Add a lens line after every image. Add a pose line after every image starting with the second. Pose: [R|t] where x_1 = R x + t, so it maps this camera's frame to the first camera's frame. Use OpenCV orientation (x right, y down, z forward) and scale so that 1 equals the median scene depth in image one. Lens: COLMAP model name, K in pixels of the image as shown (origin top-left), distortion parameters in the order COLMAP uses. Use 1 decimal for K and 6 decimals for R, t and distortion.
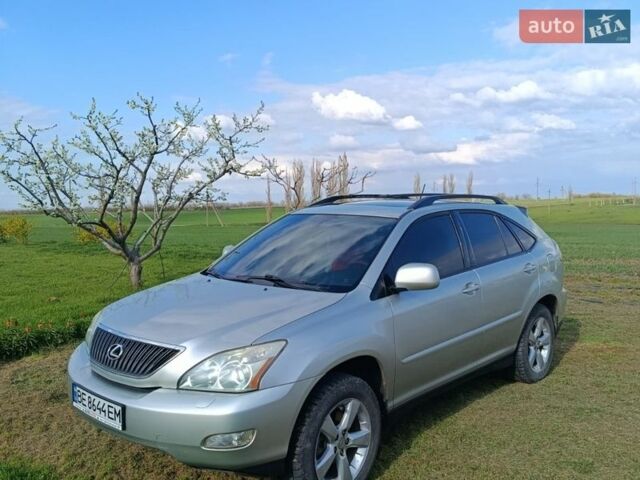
lens RADIAL K [[606.9, 0, 325.3], [0, 606.9, 240.7], [0, 0, 1]] dist [0.040046, 0.000000]
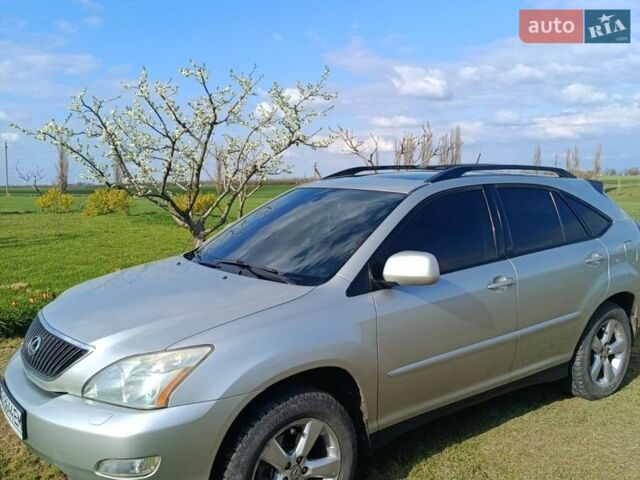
lens RADIAL K [[606.9, 0, 320.6], [0, 606.9, 242.1], [0, 0, 1]] dist [0.040046, 0.000000]
pose [[0.982191, 0.026556, -0.185997, 0.152446], [-0.018332, 0.998783, 0.045797, -0.007677], [0.186987, -0.041572, 0.981482, 0.171219]]
